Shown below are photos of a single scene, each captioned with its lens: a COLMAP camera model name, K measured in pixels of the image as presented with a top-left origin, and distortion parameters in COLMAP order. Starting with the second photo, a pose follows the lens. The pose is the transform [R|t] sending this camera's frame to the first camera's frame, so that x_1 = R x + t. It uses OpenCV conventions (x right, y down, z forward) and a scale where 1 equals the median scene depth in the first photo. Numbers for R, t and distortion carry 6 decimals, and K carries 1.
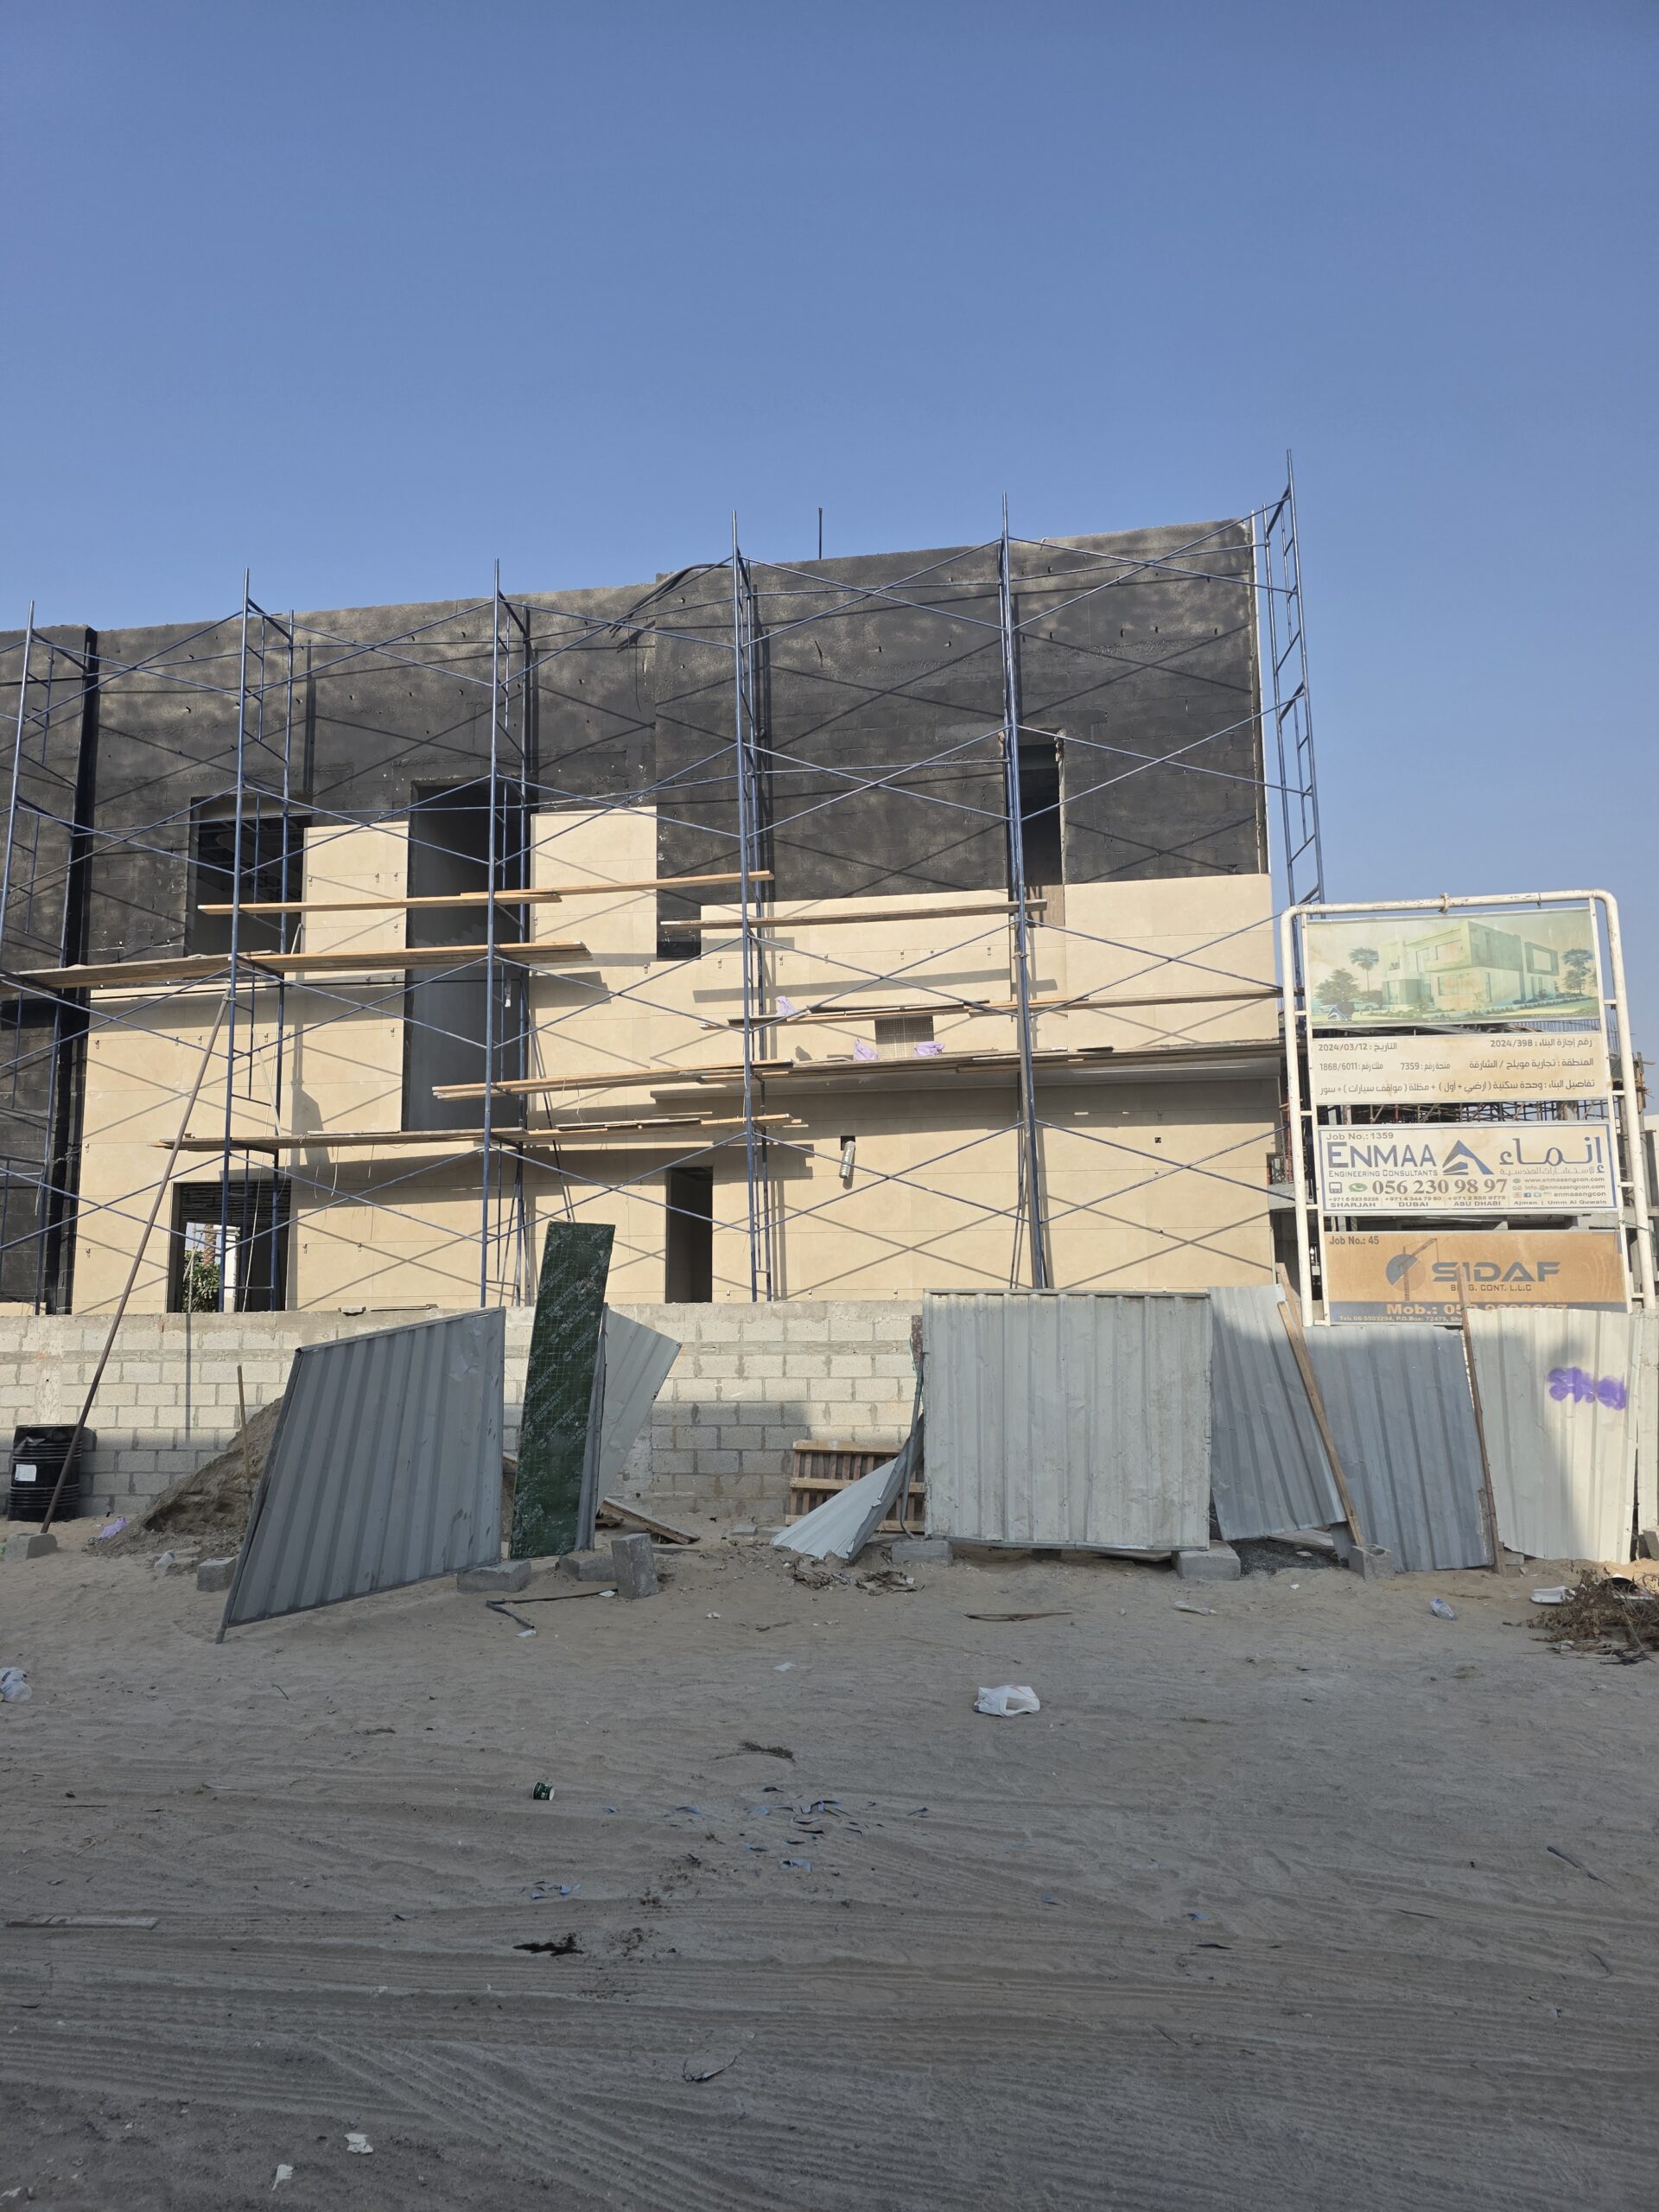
lens RADIAL K [[1493.7, 0, 836.8], [0, 1493.7, 1110.1], [0, 0, 1]] dist [0.033360, -0.020418]
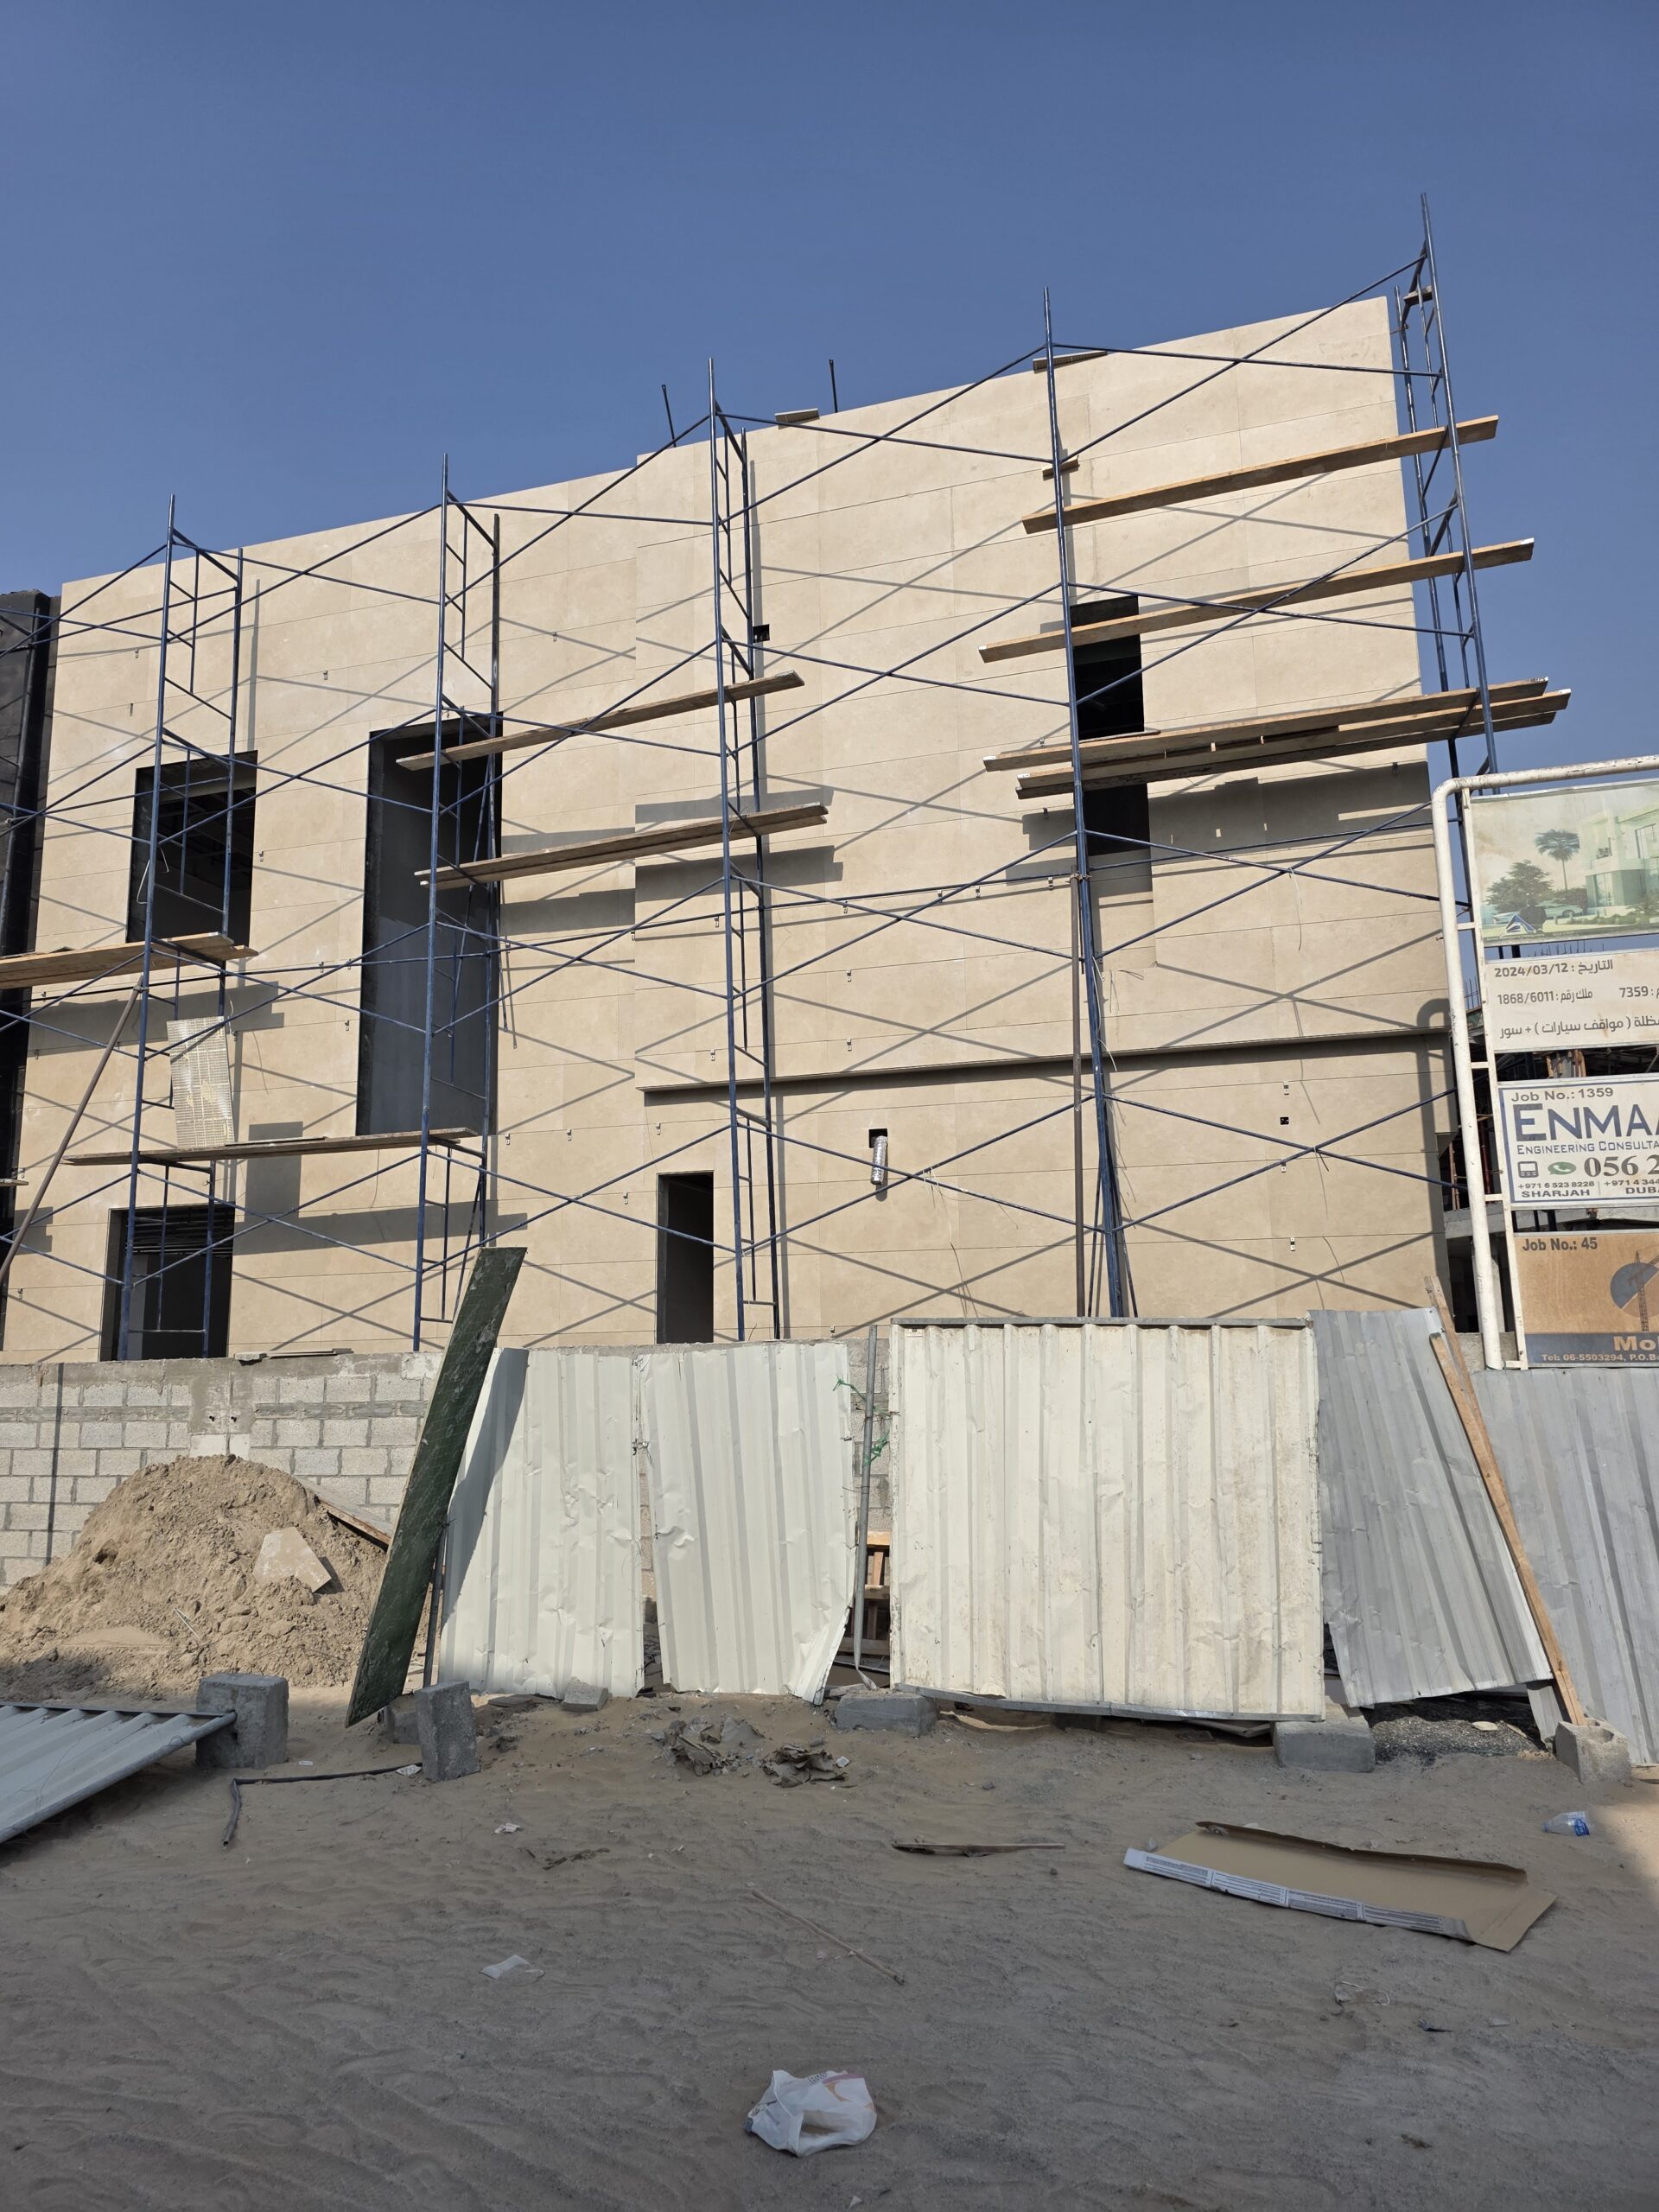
lens RADIAL K [[1493.7, 0, 820.2], [0, 1493.7, 1100.3], [0, 0, 1]] dist [0.033360, -0.020418]
pose [[0.988902, -0.033035, -0.144849, 0.109232], [0.027777, 0.998885, -0.038175, 0.037240], [0.145948, 0.033728, 0.988717, 0.258332]]
